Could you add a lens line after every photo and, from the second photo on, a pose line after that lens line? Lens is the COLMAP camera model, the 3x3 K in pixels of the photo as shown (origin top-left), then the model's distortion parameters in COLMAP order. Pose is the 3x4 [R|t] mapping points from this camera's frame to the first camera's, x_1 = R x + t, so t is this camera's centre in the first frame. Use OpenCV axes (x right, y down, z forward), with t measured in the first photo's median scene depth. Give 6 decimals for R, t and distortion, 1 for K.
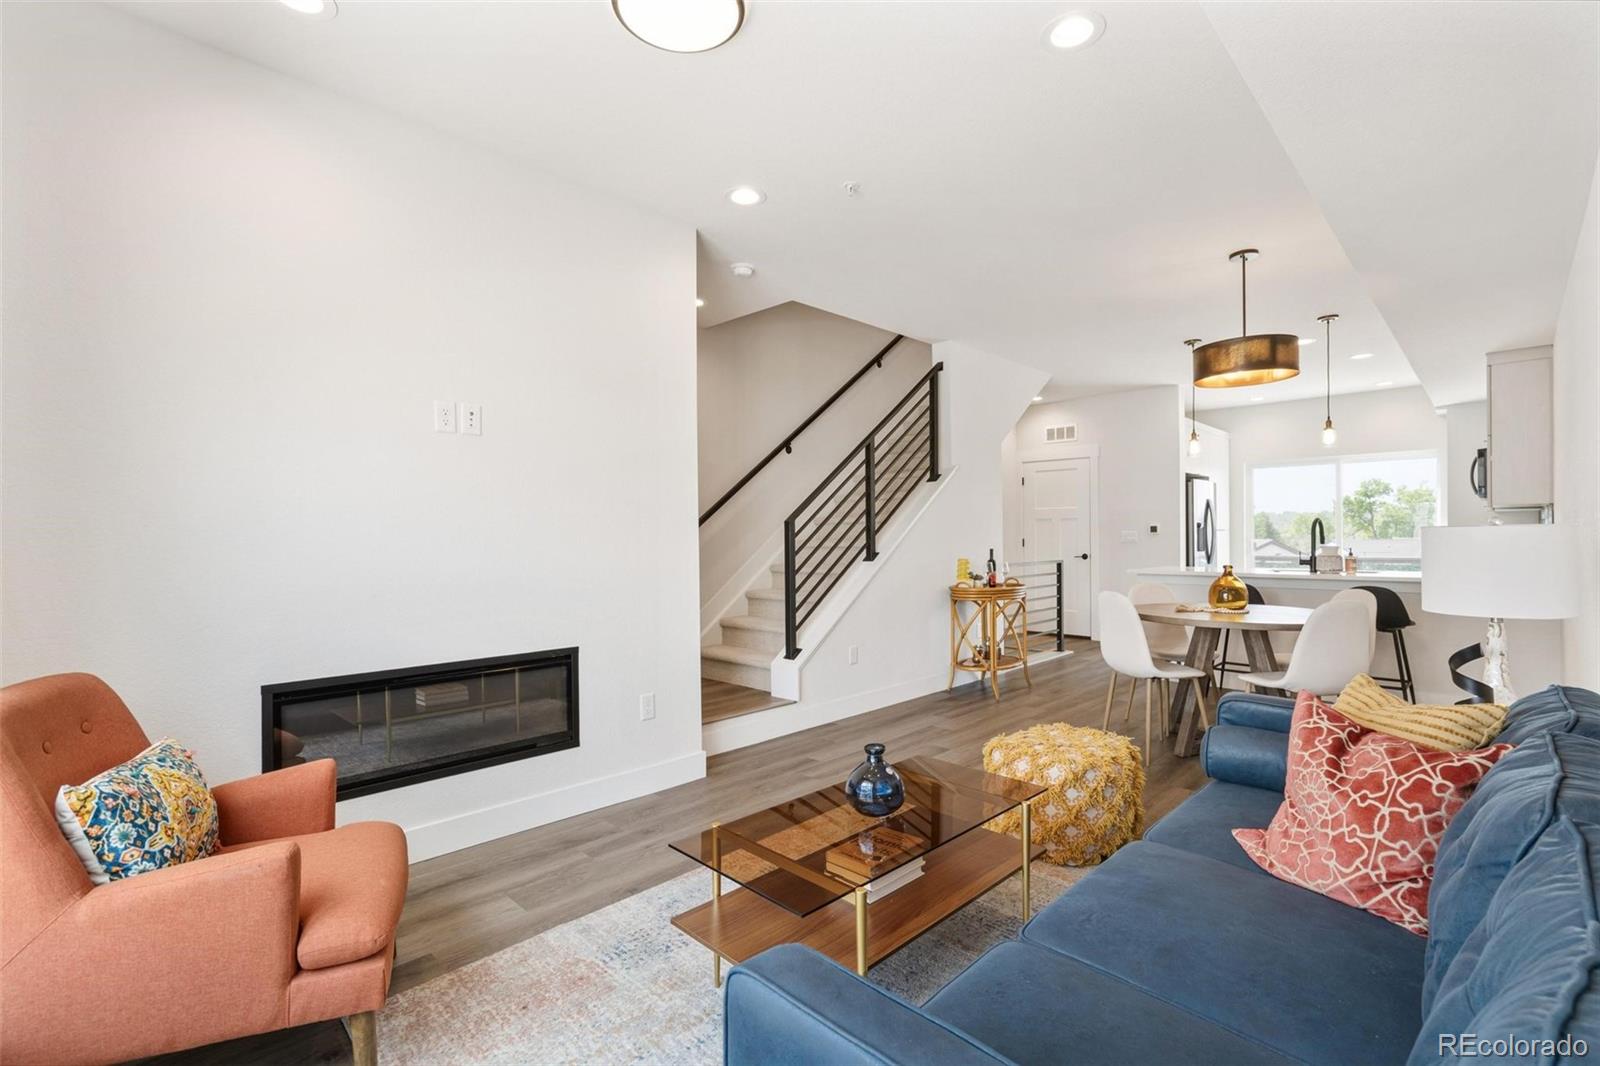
lens RADIAL K [[723.9, 0, 797.9], [0, 723.9, 537.7], [0, 0, 1]] dist [-0.000922, -0.000497]
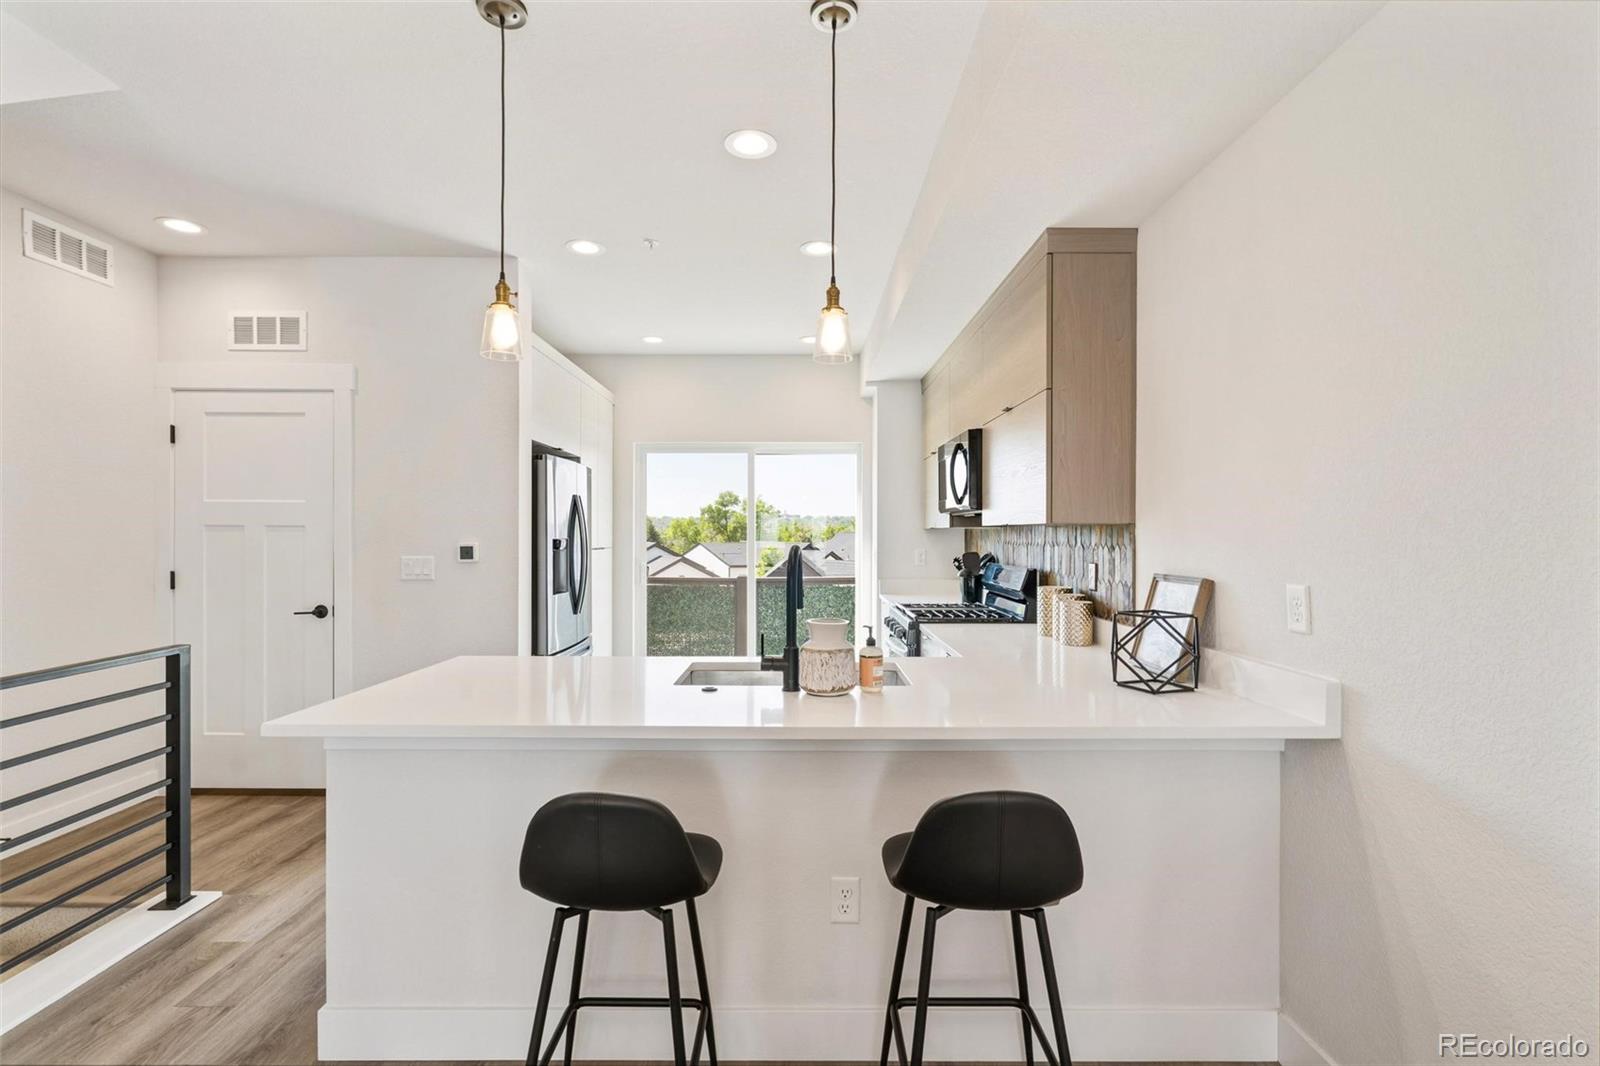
lens RADIAL K [[736.1, 0, 805.8], [0, 736.1, 537.6], [0, 0, 1]] dist [-0.002344, -0.000269]
pose [[0.708487, 0.006353, 0.705695, 0.306487], [-0.006133, 0.999977, -0.002845, -0.021518], [-0.705697, -0.002312, 0.708510, 0.497158]]
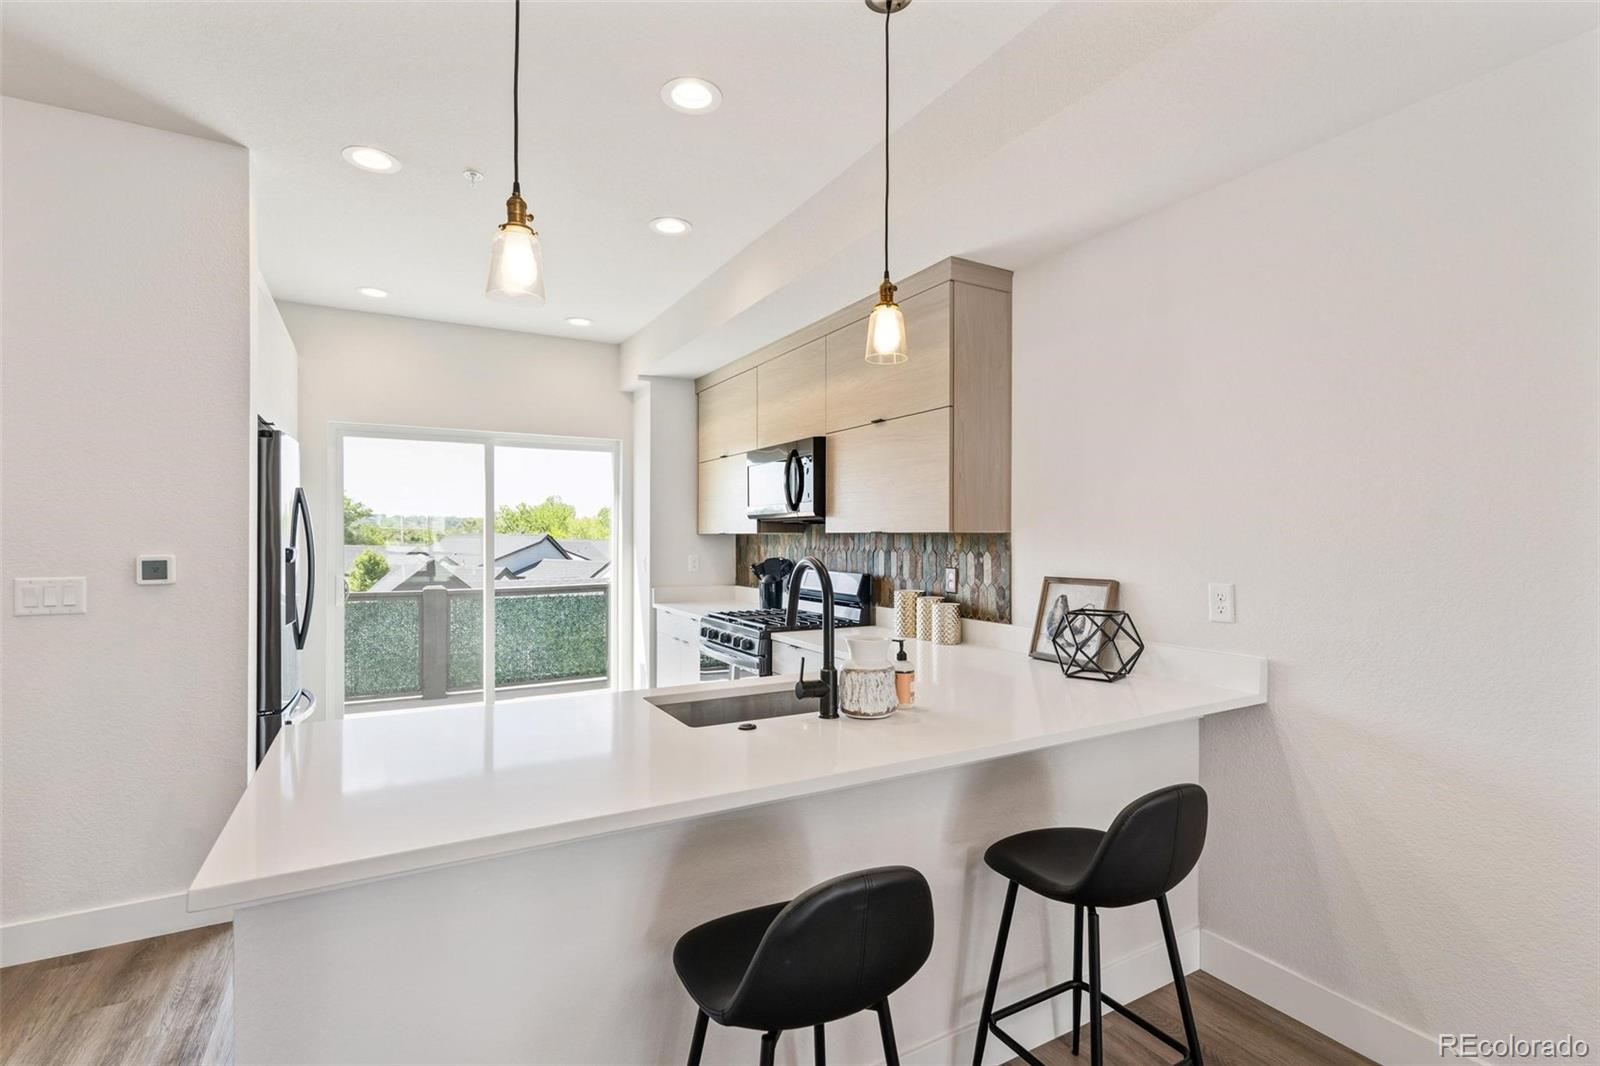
lens RADIAL K [[736.1, 0, 805.8], [0, 736.1, 537.6], [0, 0, 1]] dist [-0.002344, -0.000269]
pose [[0.266216, 0.008065, 0.963880, 0.254534], [-0.002118, 0.999967, -0.007782, -0.024018], [-0.963911, 0.000030, 0.266224, 0.633730]]
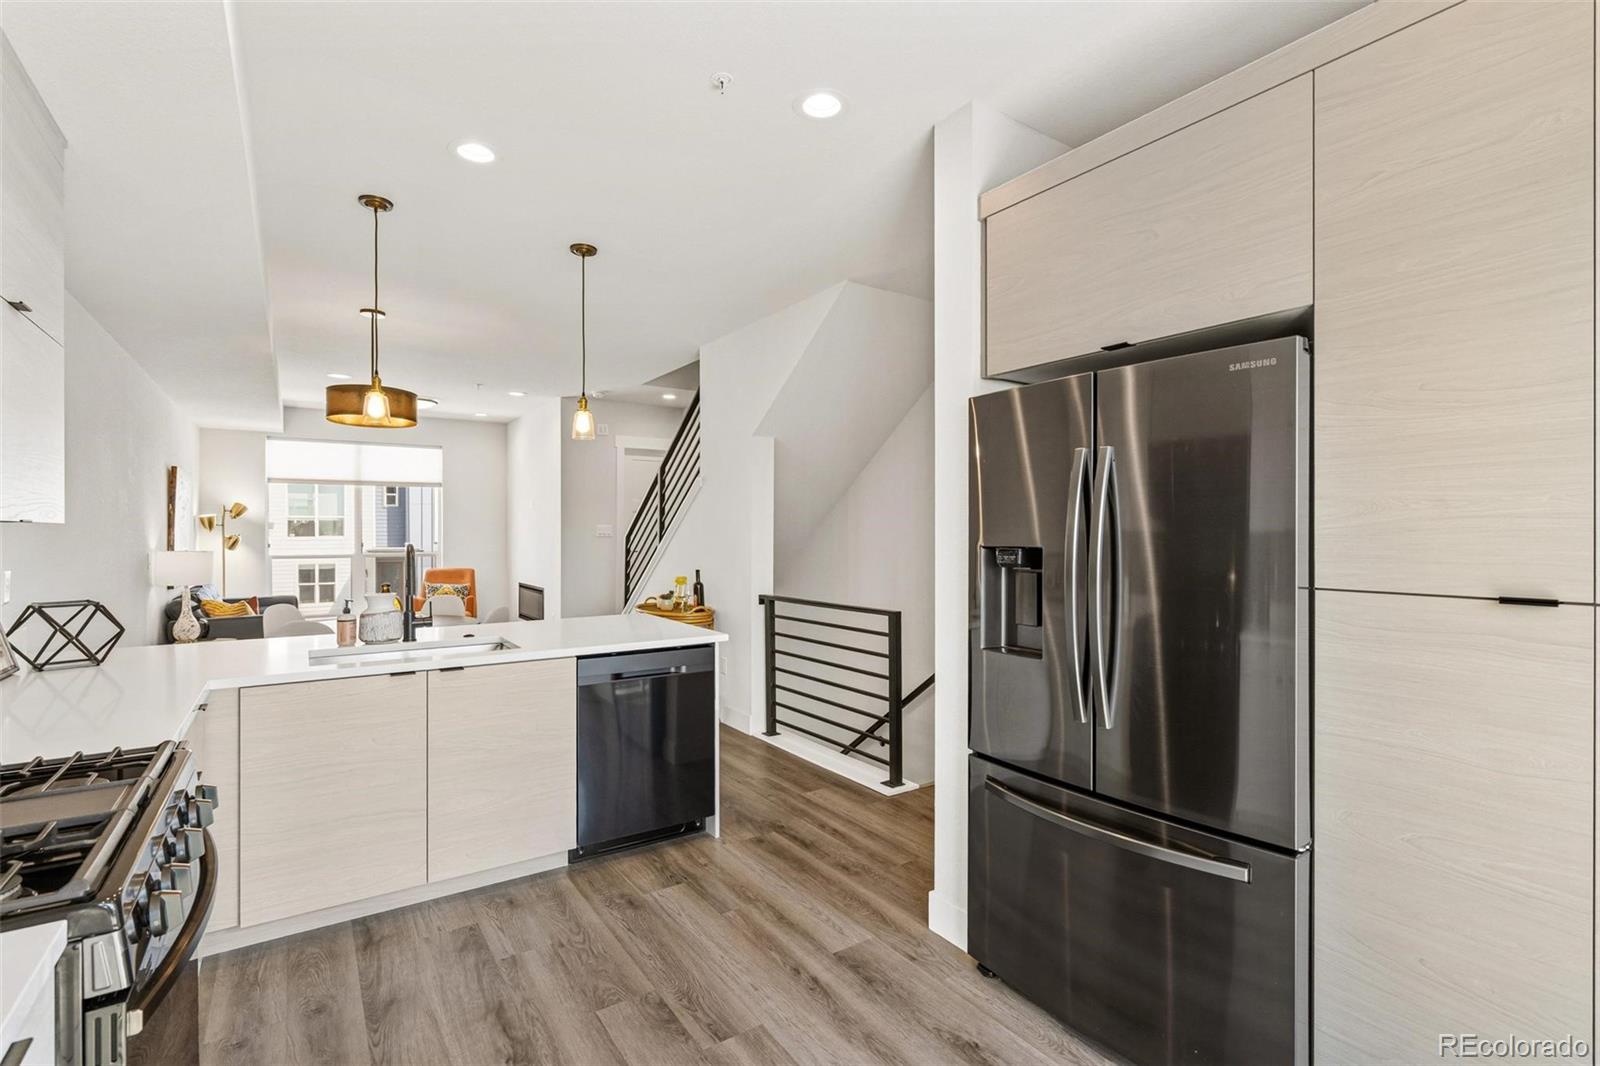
lens RADIAL K [[738.1, 0, 800.0], [0, 738.1, 530.8], [0, 0, 1]] dist [-0.001250, 0.000173]
pose [[-0.194084, 0.008285, -0.980950, 0.838784], [0.000377, 0.999965, 0.008371, -0.029297], [0.980985, 0.001254, -0.194080, 0.972245]]
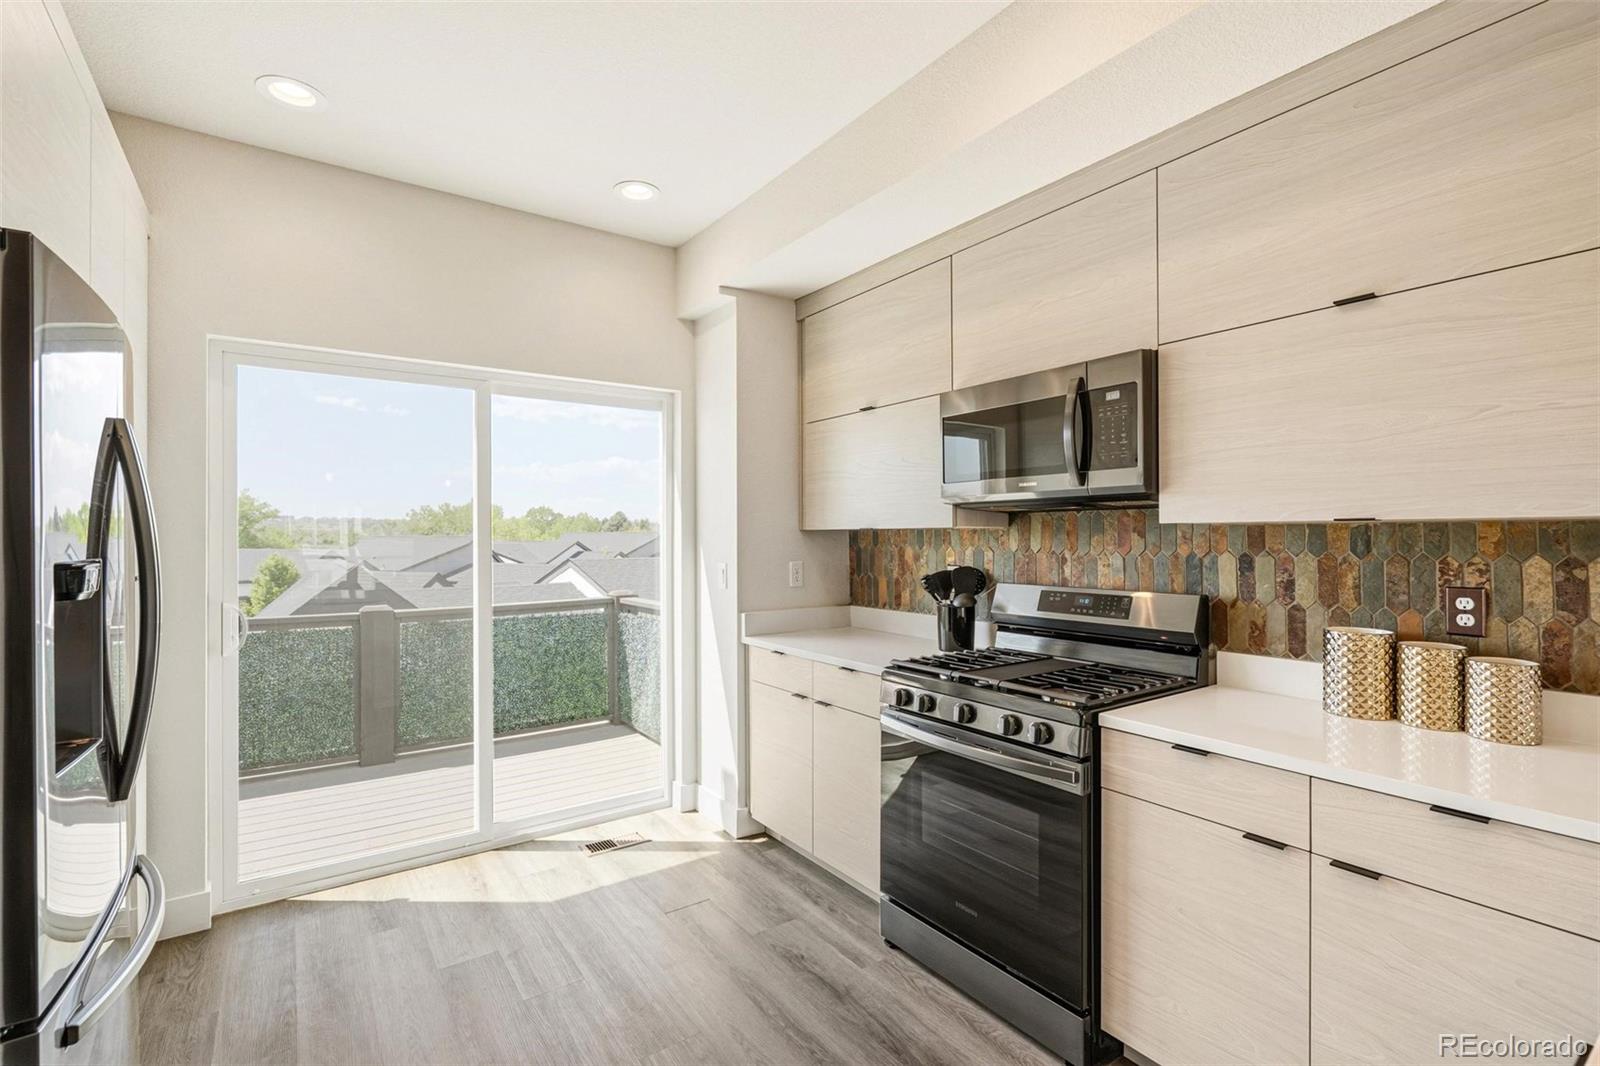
lens RADIAL K [[723.9, 0, 797.9], [0, 723.9, 537.7], [0, 0, 1]] dist [-0.000922, -0.000497]
pose [[0.178546, 0.007750, 0.983901, 0.436073], [0.003631, 0.999957, -0.008536, -0.024083], [-0.983925, 0.005097, 0.178510, 0.826932]]
